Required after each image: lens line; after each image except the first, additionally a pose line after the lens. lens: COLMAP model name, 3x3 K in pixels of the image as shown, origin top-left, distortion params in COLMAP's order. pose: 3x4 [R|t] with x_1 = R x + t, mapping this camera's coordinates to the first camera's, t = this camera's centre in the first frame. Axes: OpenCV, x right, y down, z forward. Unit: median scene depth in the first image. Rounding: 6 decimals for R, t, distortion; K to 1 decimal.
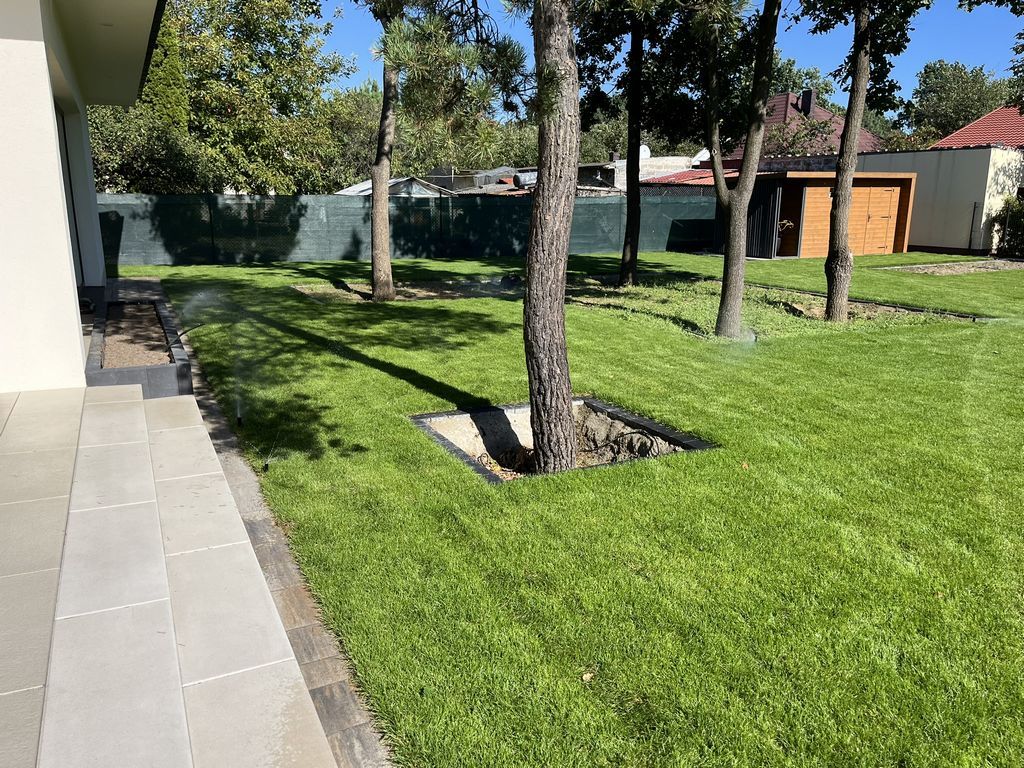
lens RADIAL K [[783.0, 0, 510.5], [0, 783.0, 383.1], [0, 0, 1]] dist [0.025443, -0.040700]
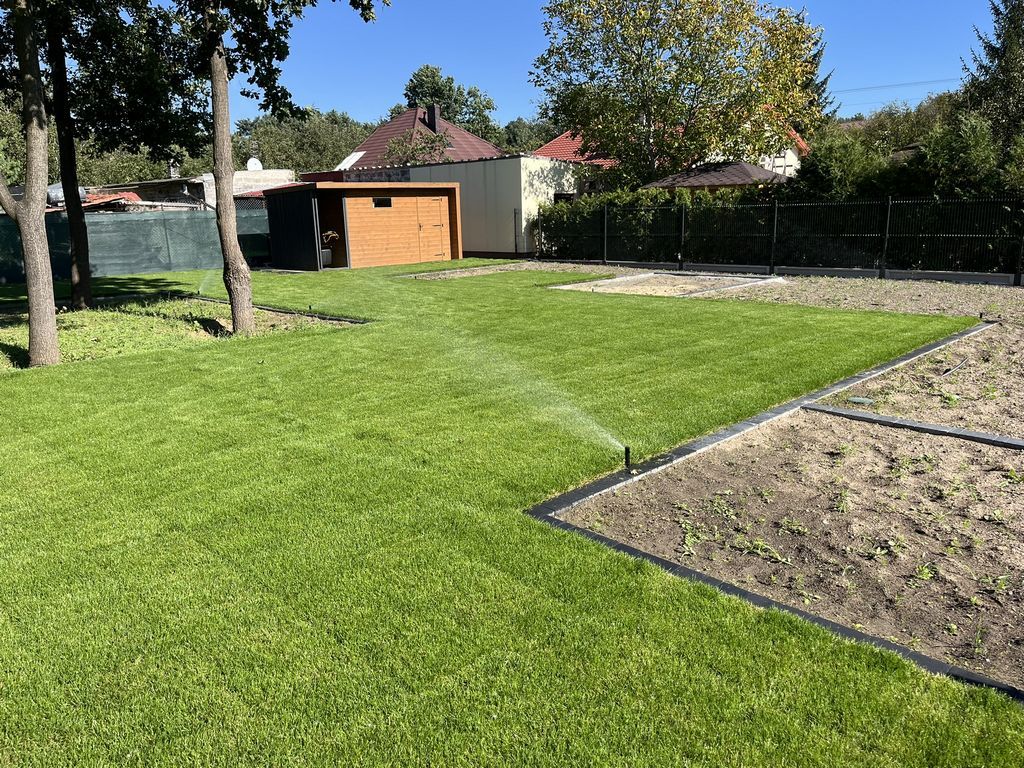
lens RADIAL K [[783.0, 0, 503.6], [0, 783.0, 374.8], [0, 0, 1]] dist [0.025443, -0.040700]
pose [[0.947092, -0.091090, 0.307766, 0.226491], [0.099764, 0.994932, -0.012533, 0.005998], [-0.305065, 0.042573, 0.951379, 0.001359]]
